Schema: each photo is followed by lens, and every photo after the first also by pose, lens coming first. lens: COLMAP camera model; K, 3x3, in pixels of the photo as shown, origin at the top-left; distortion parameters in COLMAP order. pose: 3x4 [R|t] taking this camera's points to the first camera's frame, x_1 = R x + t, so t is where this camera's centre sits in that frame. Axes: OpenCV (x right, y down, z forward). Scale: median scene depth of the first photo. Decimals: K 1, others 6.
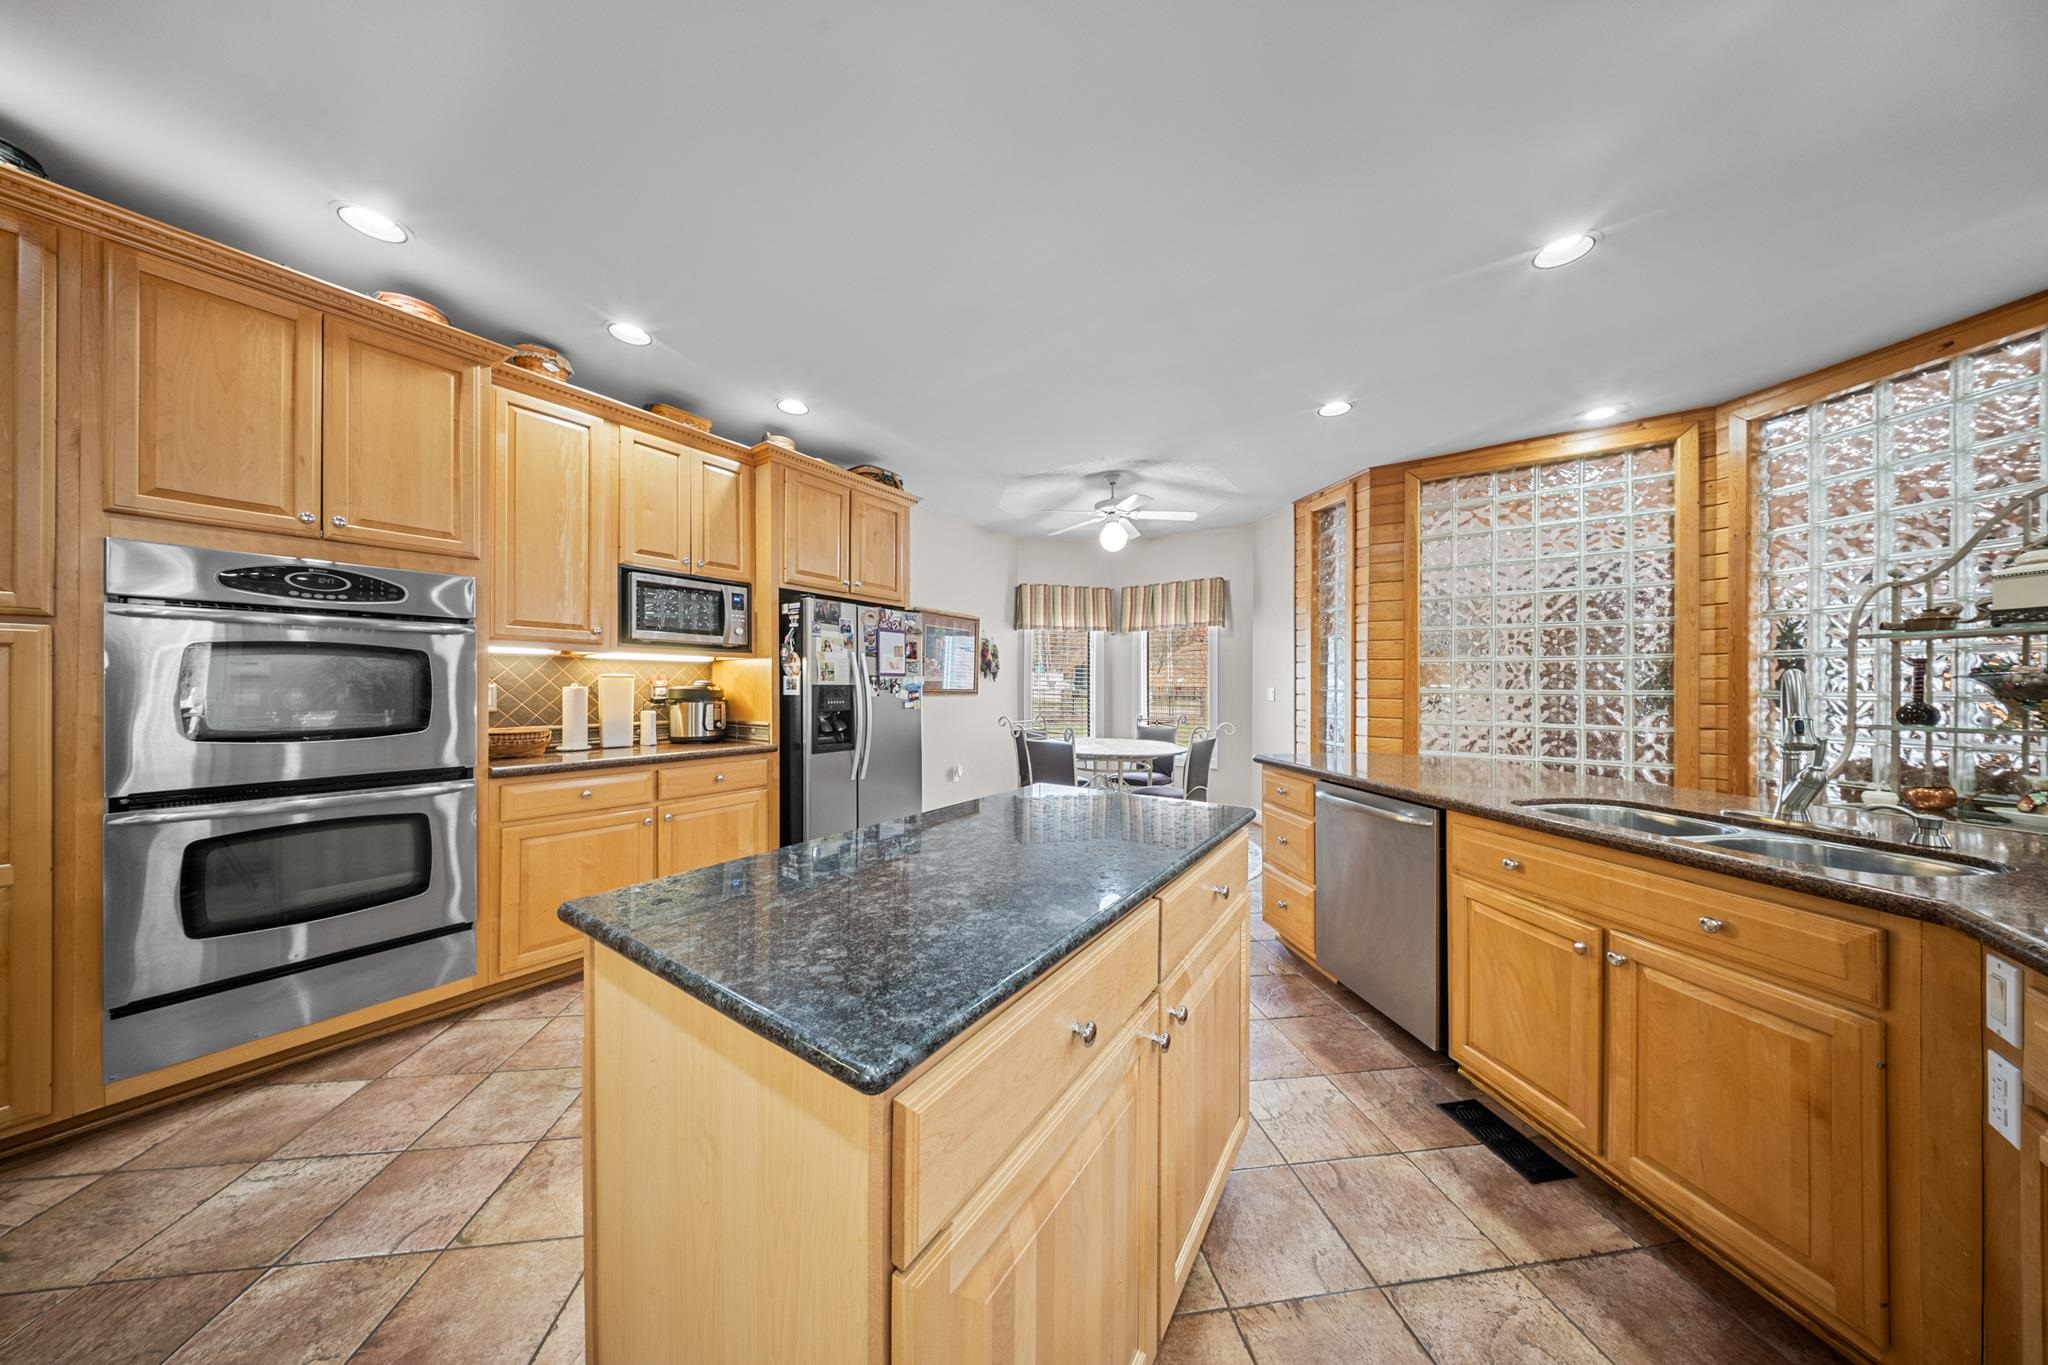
lens RADIAL K [[607.6, 0, 1021.4], [0, 607.6, 680.3], [0, 0, 1]] dist [0.001321, -0.000169]
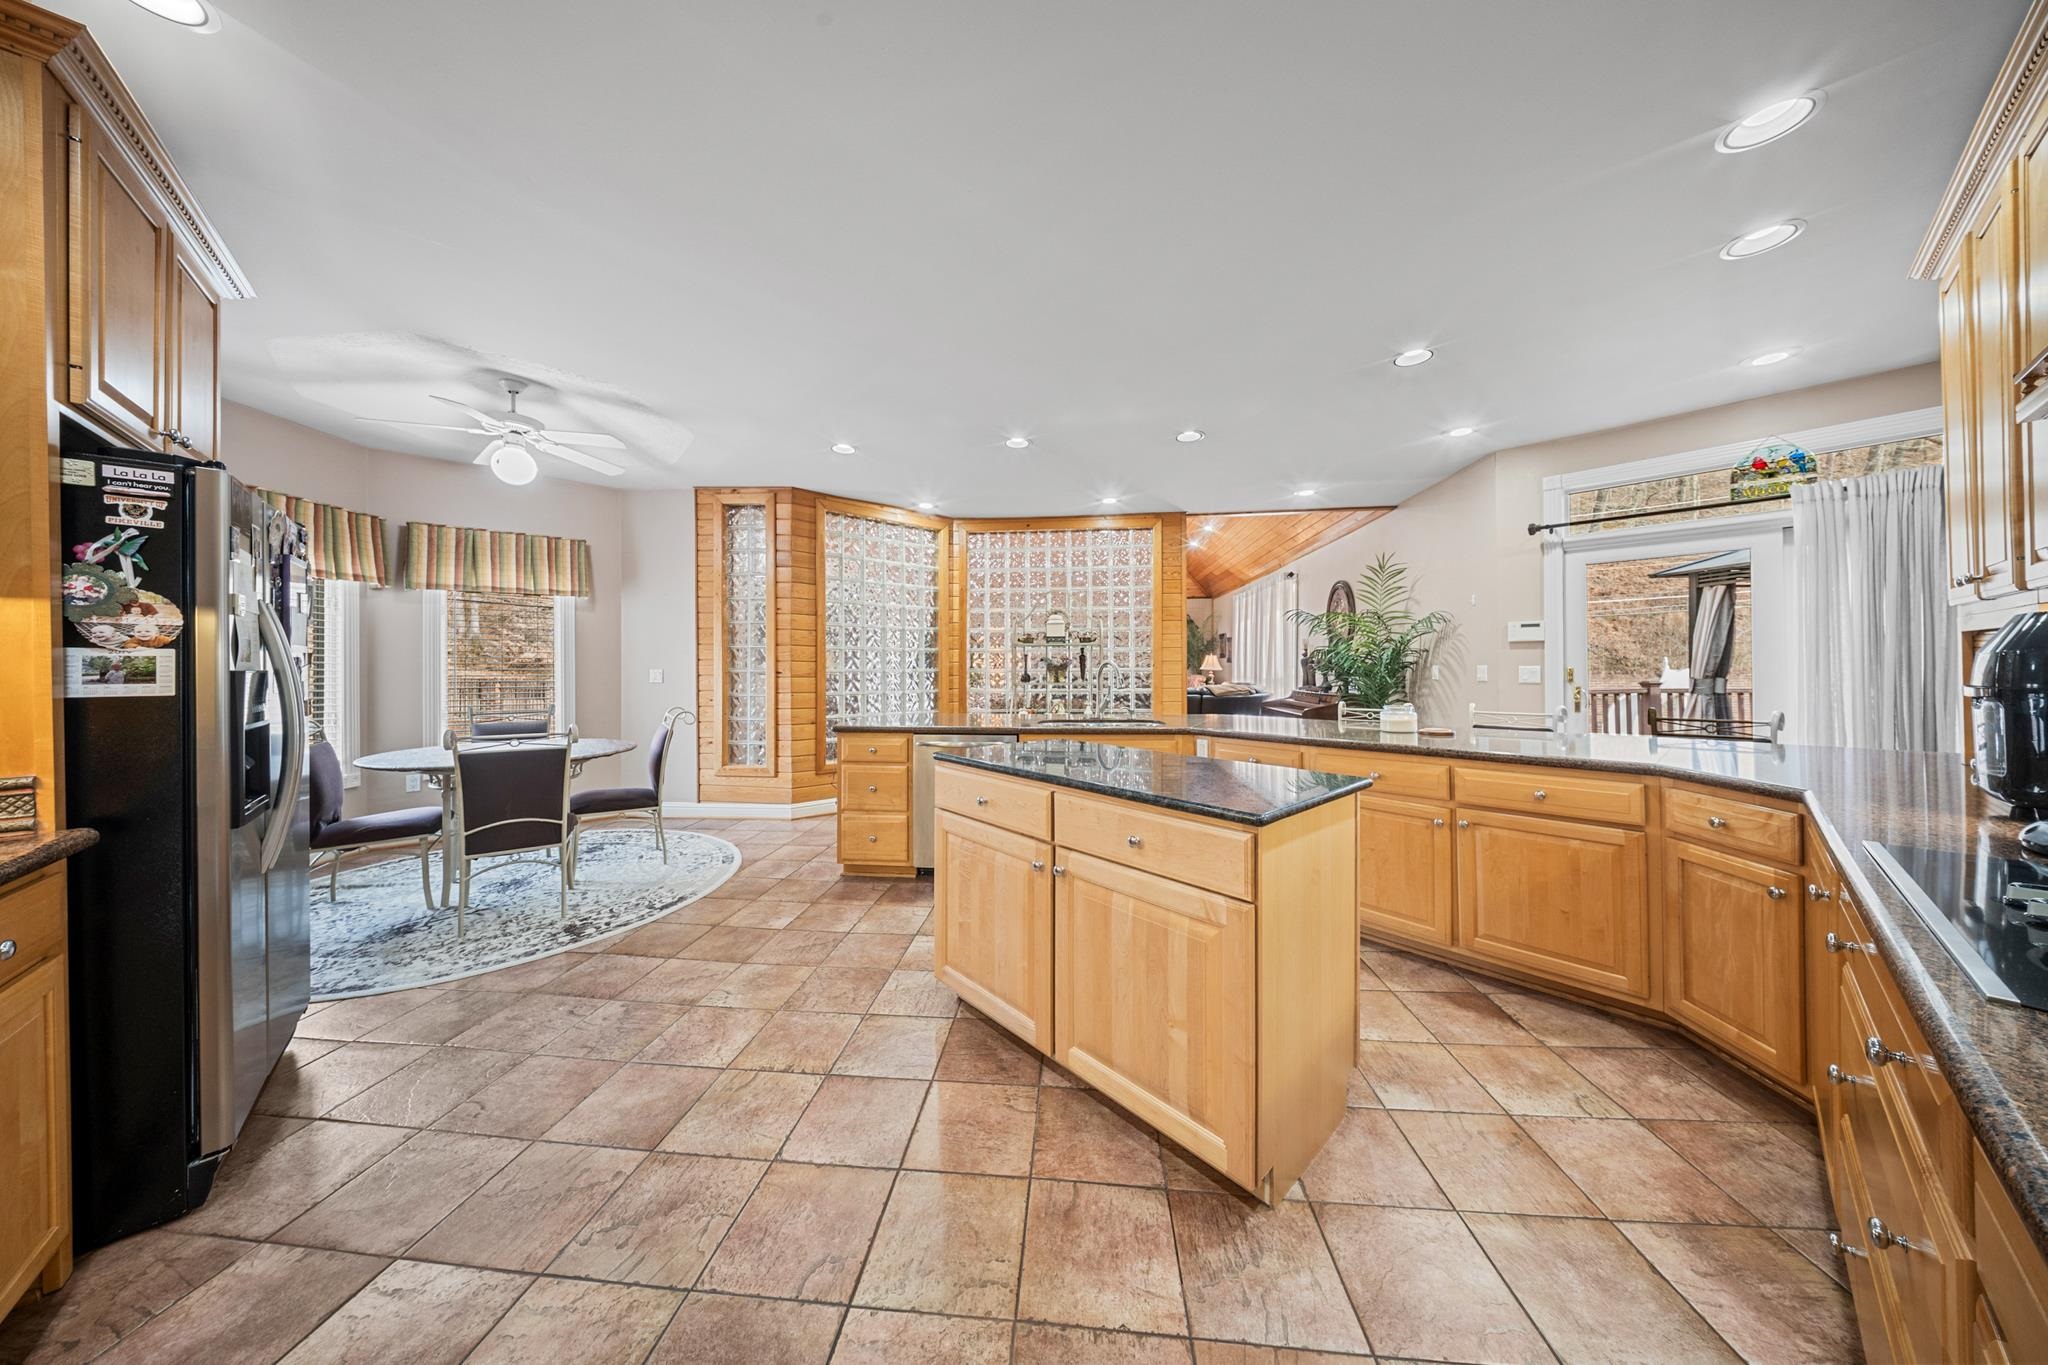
lens RADIAL K [[607.6, 0, 1027.9], [0, 607.6, 671.5], [0, 0, 1]] dist [0.001321, -0.000169]
pose [[0.230958, -0.011465, 0.972896, -0.519865], [-0.006766, 0.999887, 0.013389, -0.001398], [-0.972940, -0.009675, 0.230855, 0.274622]]
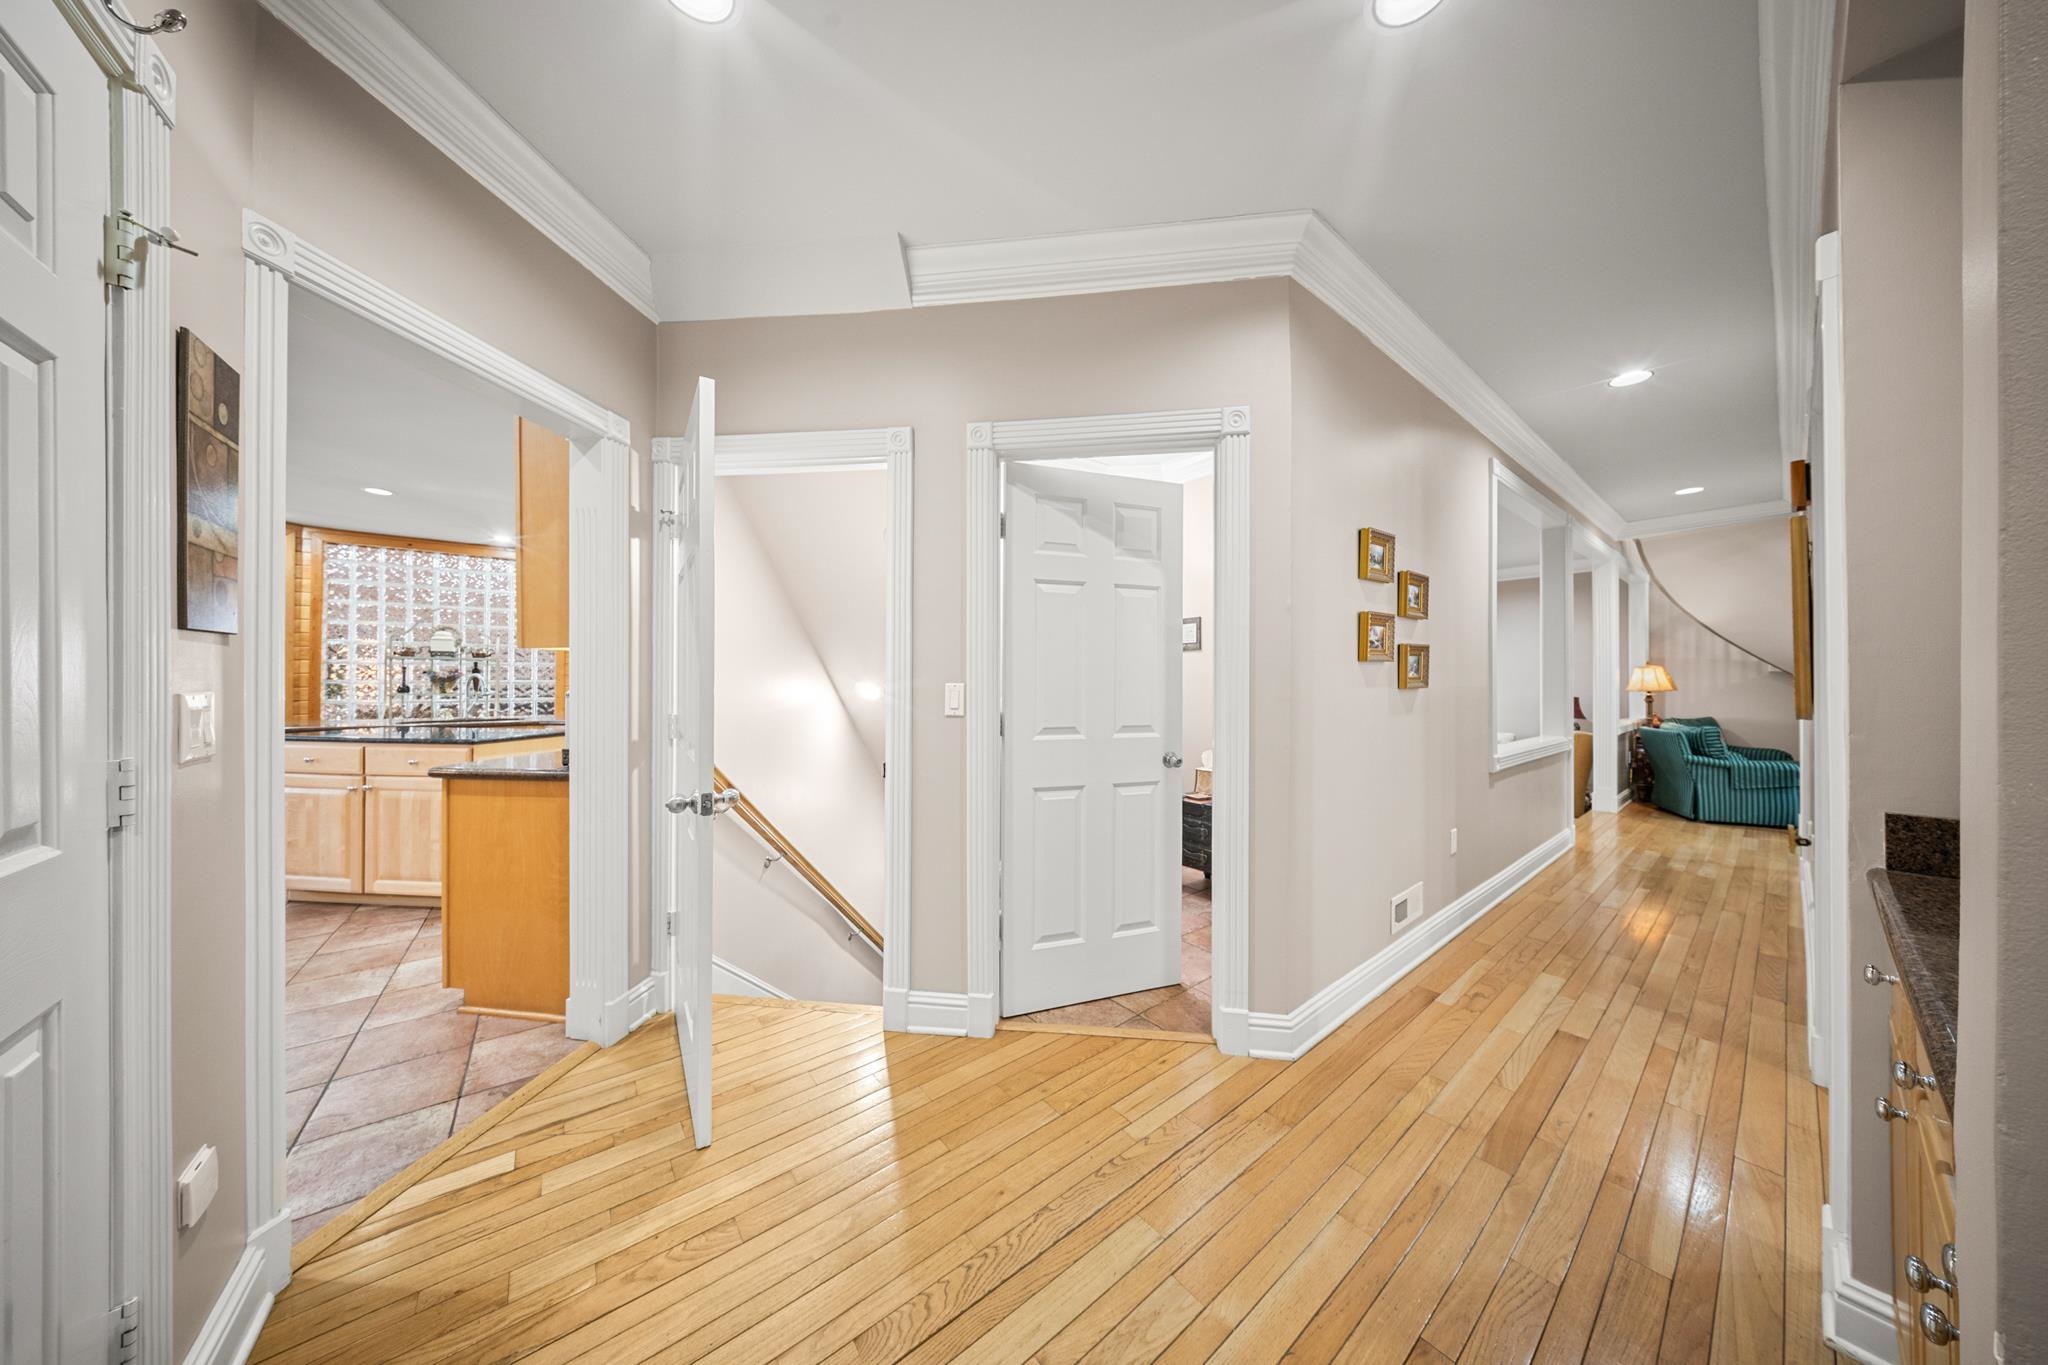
lens RADIAL K [[607.6, 0, 1009.0], [0, 607.6, 682.1], [0, 0, 1]] dist [0.001321, -0.000169]
pose [[-0.471265, -0.005797, 0.881972, -1.196058], [-0.015645, 0.999876, -0.001788, -0.005387], [-0.881853, -0.014642, -0.471298, -0.012351]]
